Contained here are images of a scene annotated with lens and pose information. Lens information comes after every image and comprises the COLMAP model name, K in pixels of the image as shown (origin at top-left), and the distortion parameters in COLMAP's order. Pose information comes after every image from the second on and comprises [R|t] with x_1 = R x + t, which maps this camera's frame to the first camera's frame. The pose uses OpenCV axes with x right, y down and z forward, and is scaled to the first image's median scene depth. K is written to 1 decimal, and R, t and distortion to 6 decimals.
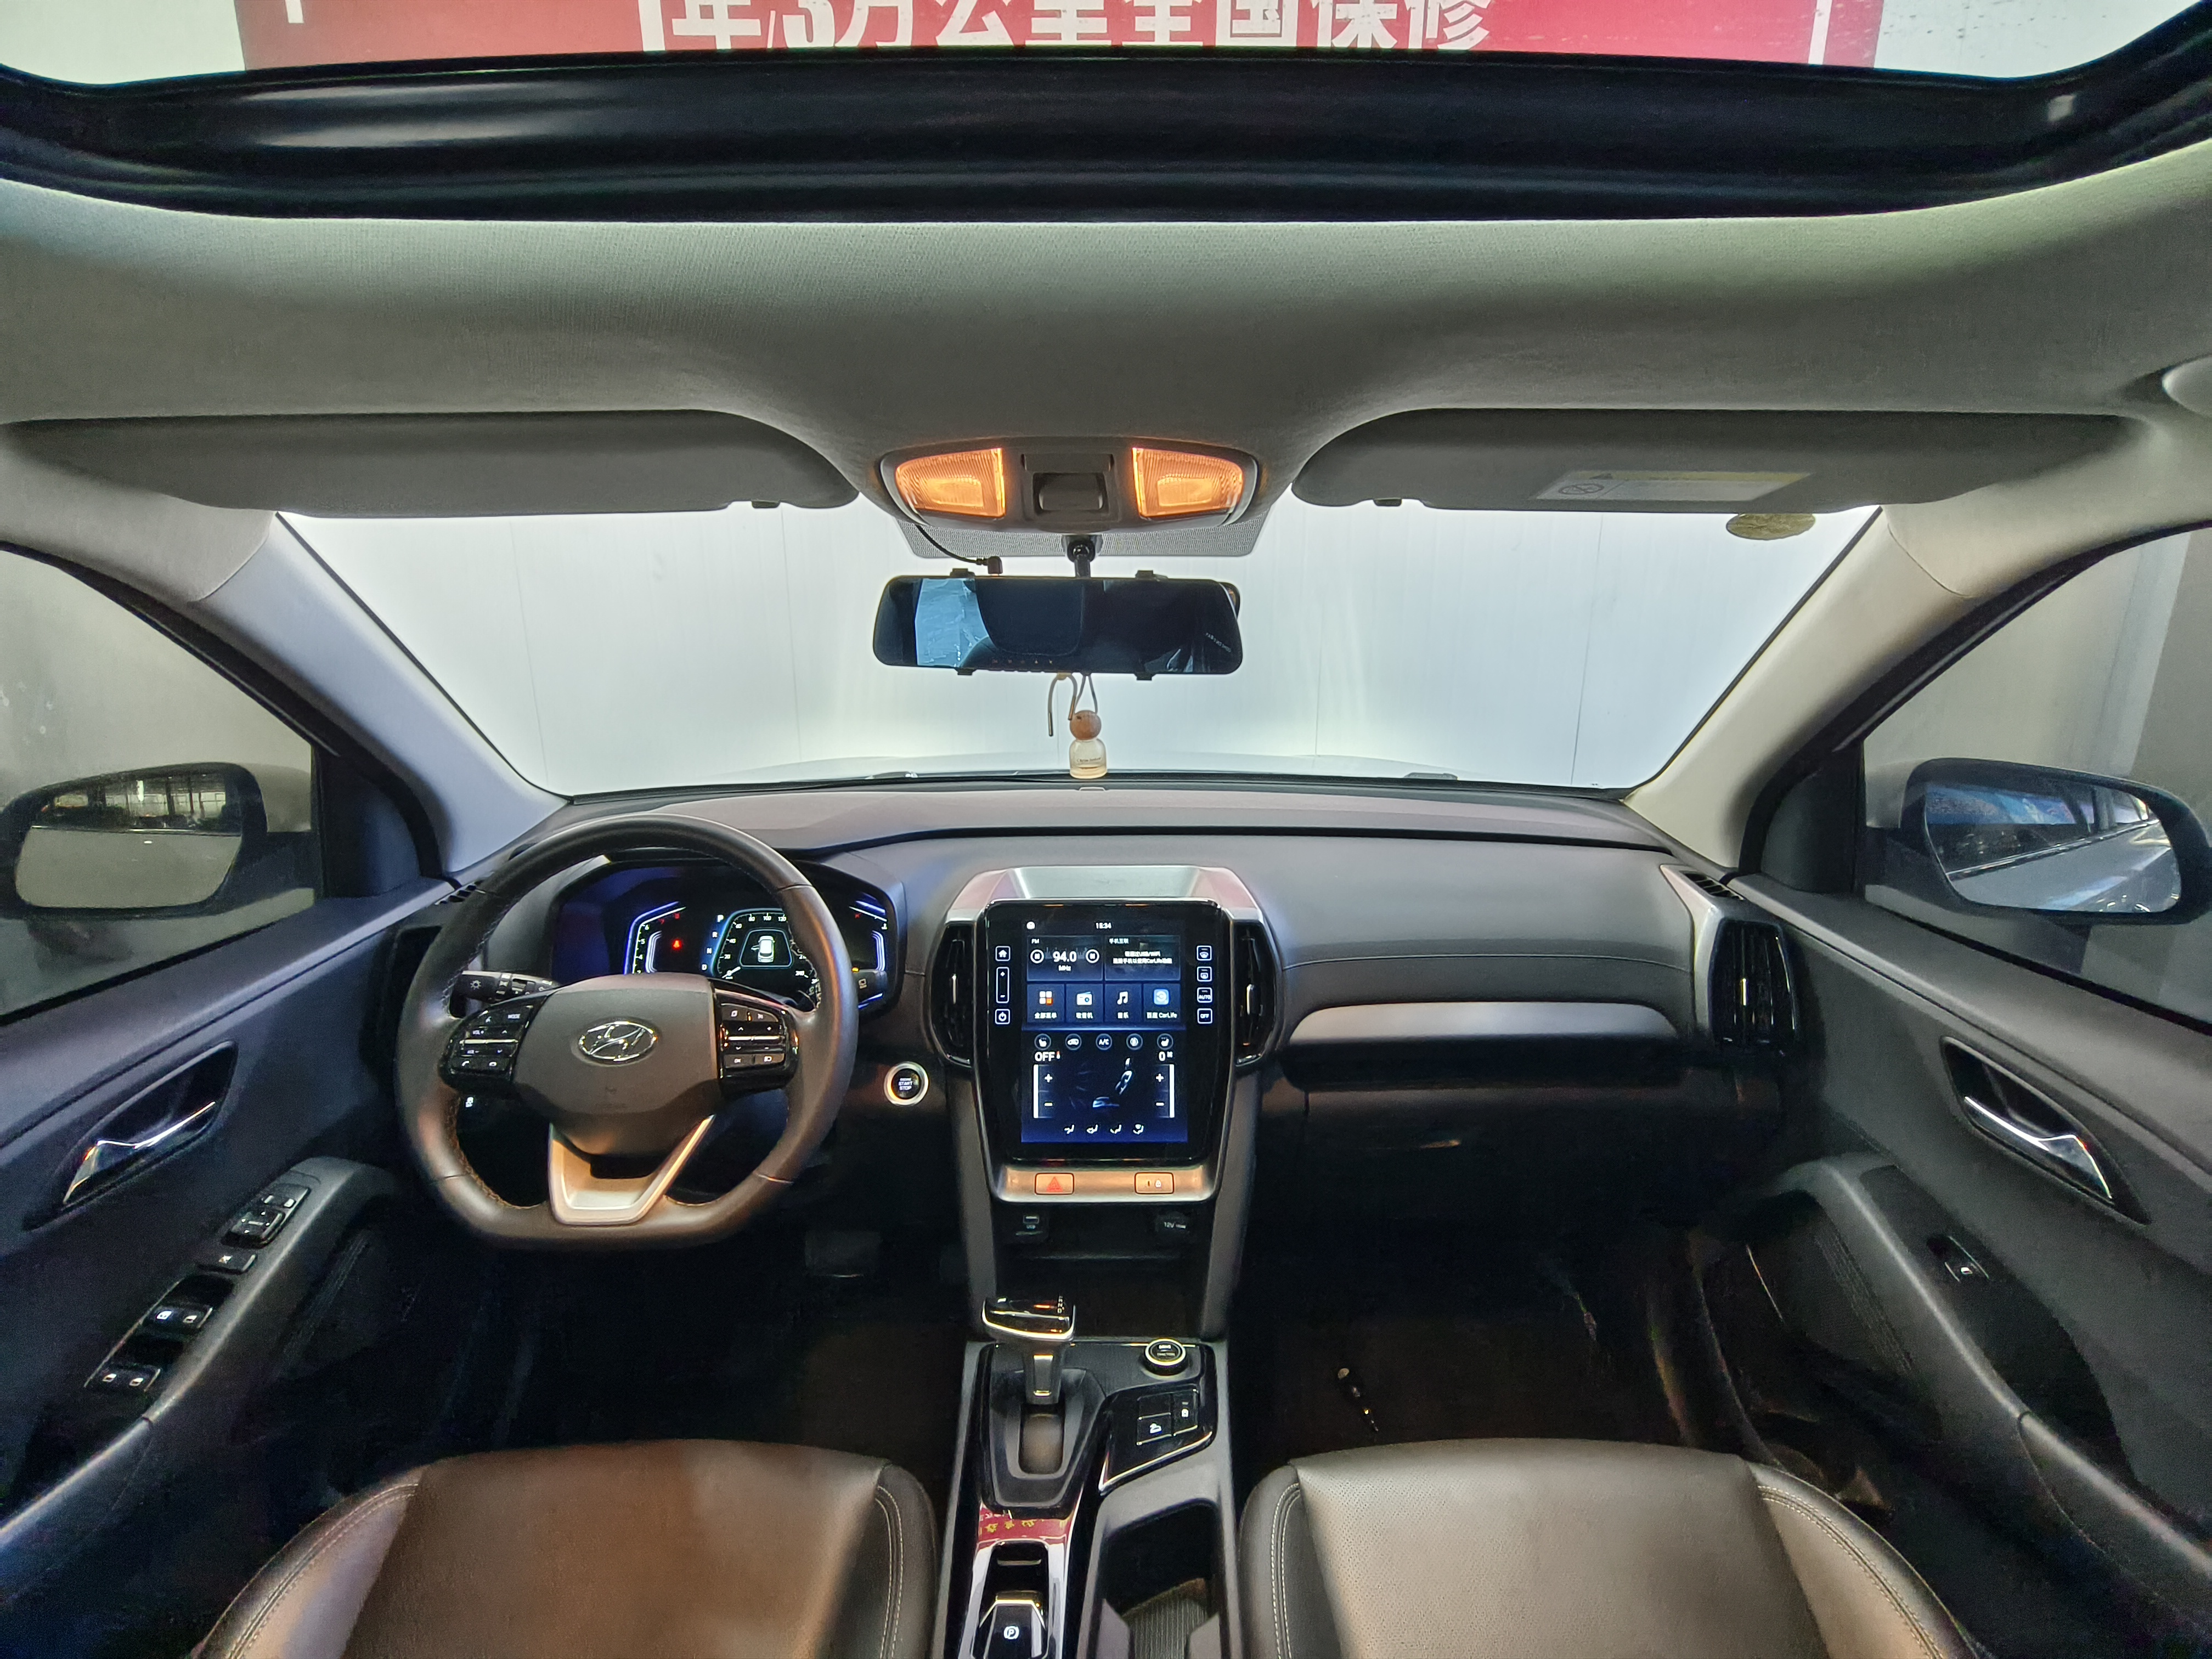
lens RADIAL K [[1035.2, 0, 1106.0], [0, 1035.2, 829.5], [0, 0, 1]] dist [0.003010, 0.000274]
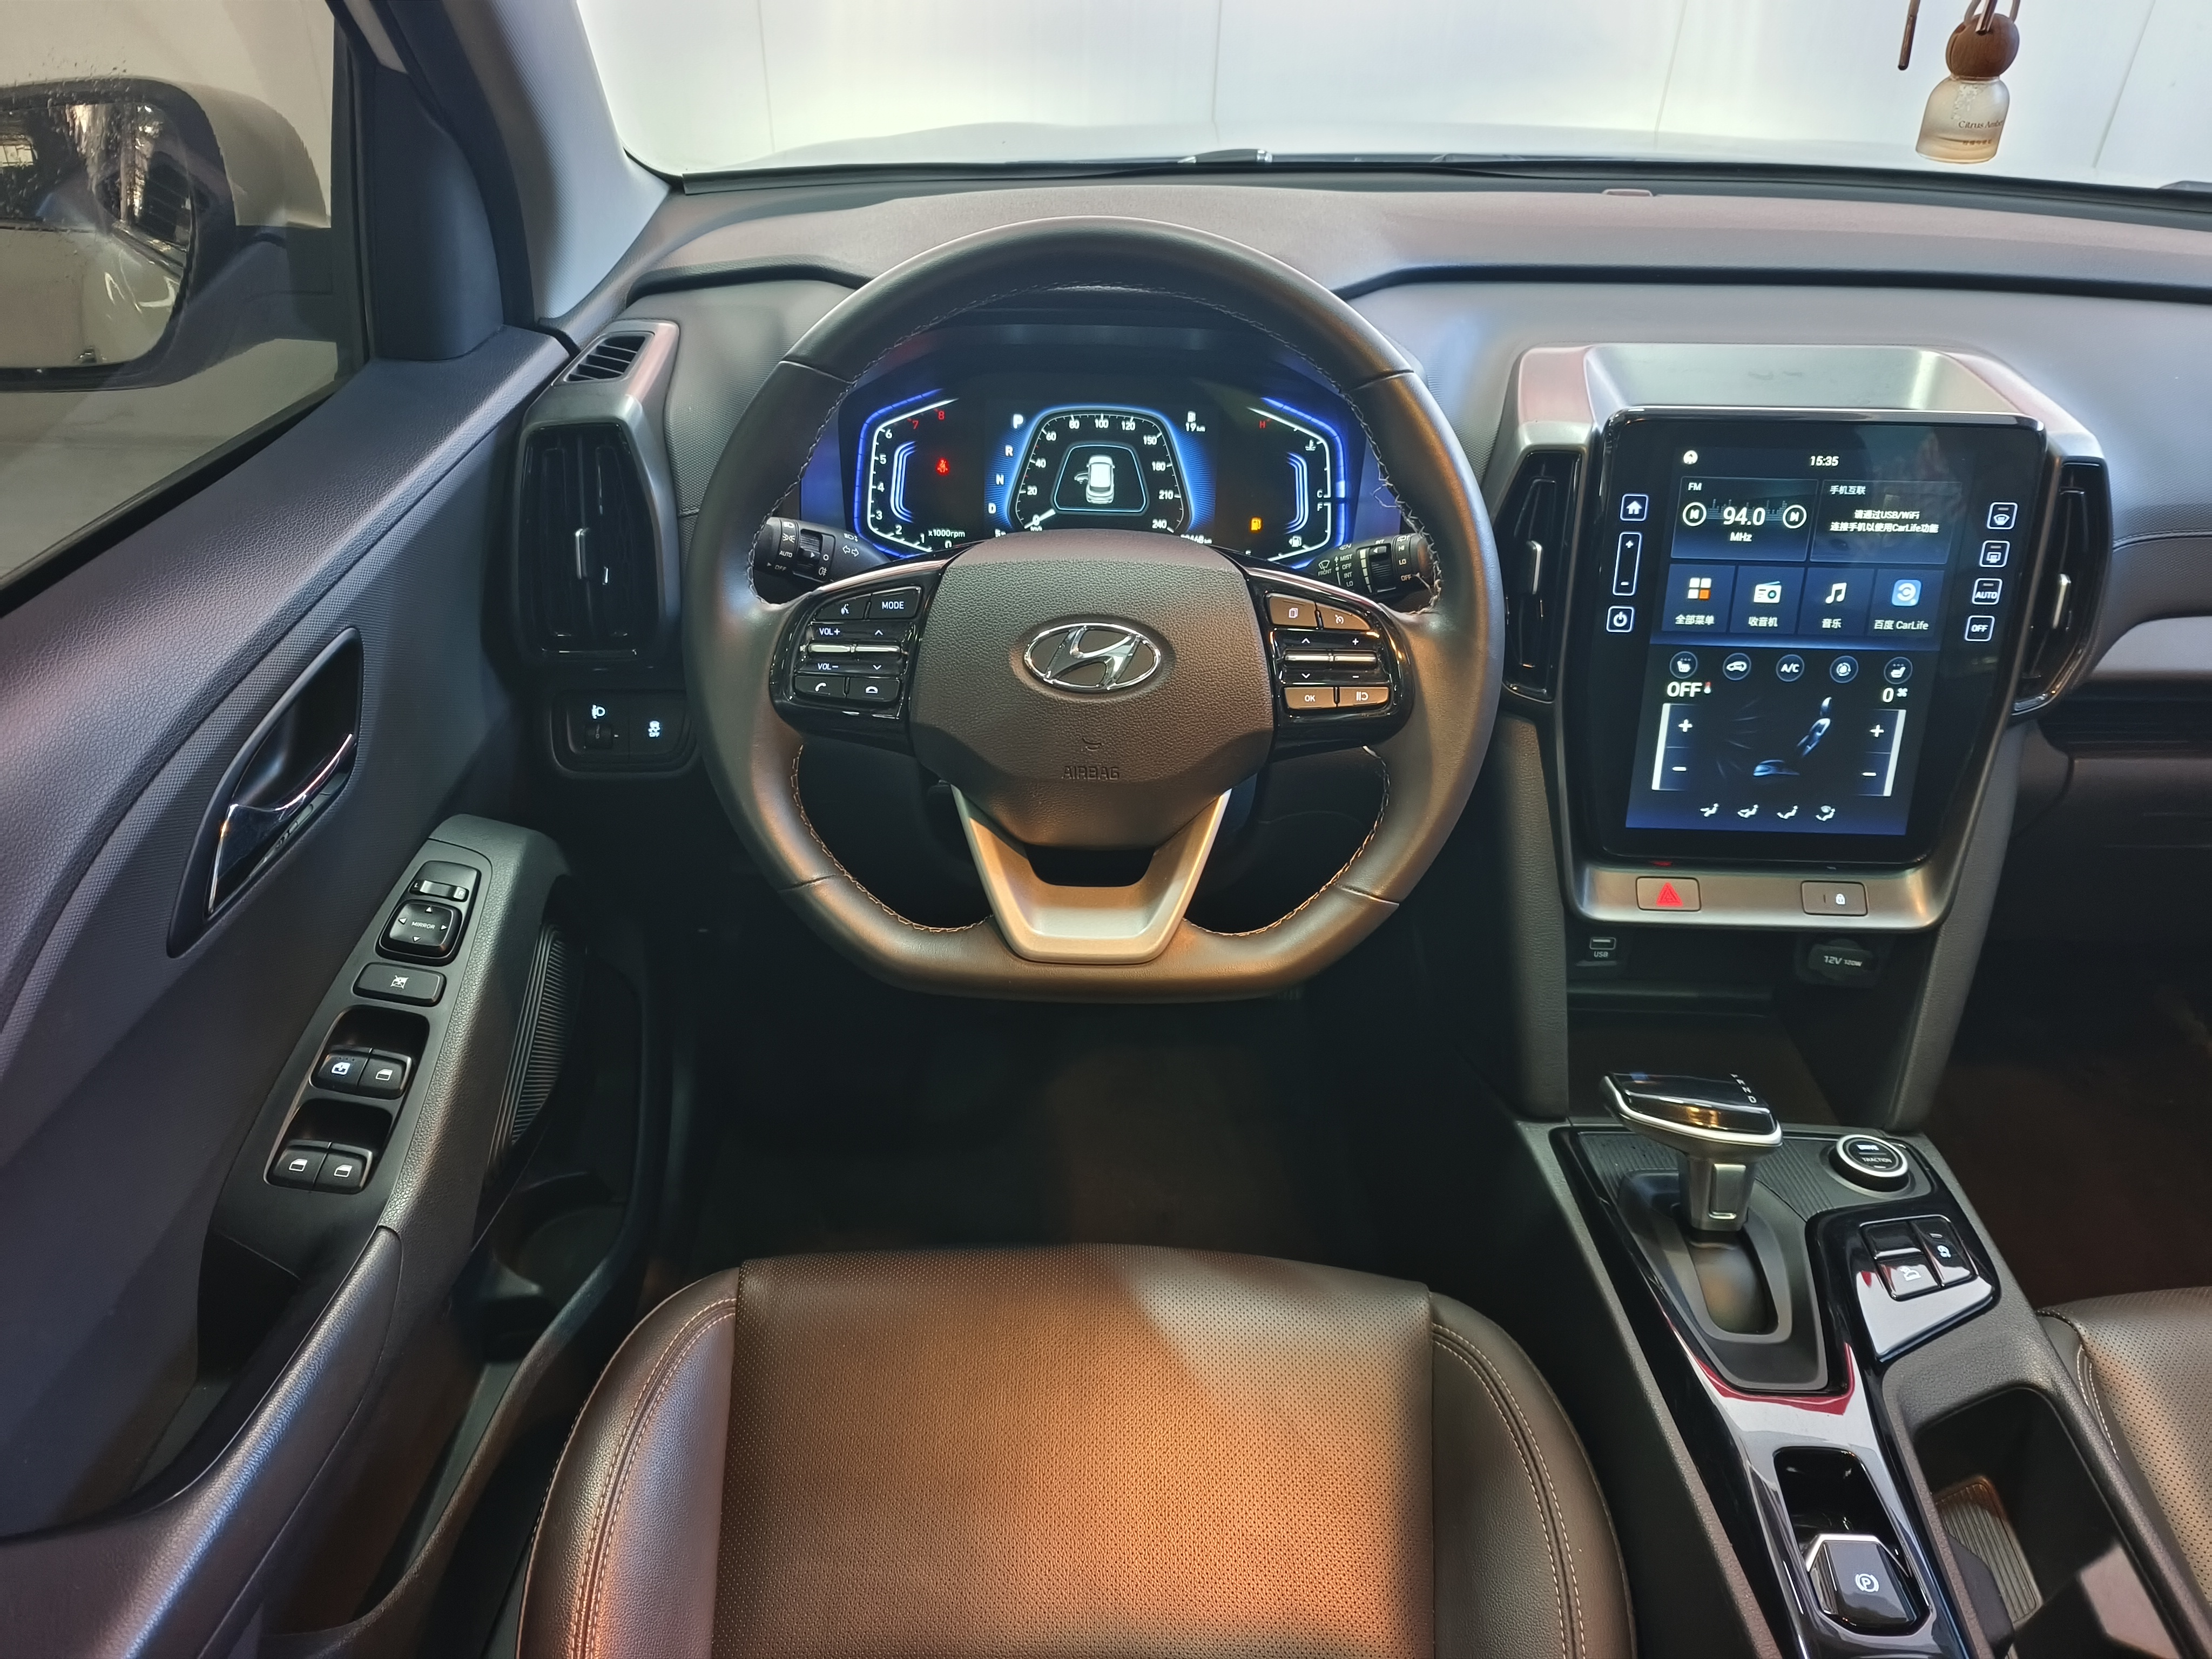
lens RADIAL K [[1537.1, 0, 1106.0], [0, 1537.1, 829.5], [0, 0, 1]] dist [0.022620, -0.000840]
pose [[0.999528, 0.030553, 0.003052, -0.382257], [-0.029754, 0.939245, 0.341955, 0.007247], [0.007581, -0.341884, 0.939711, 0.159275]]
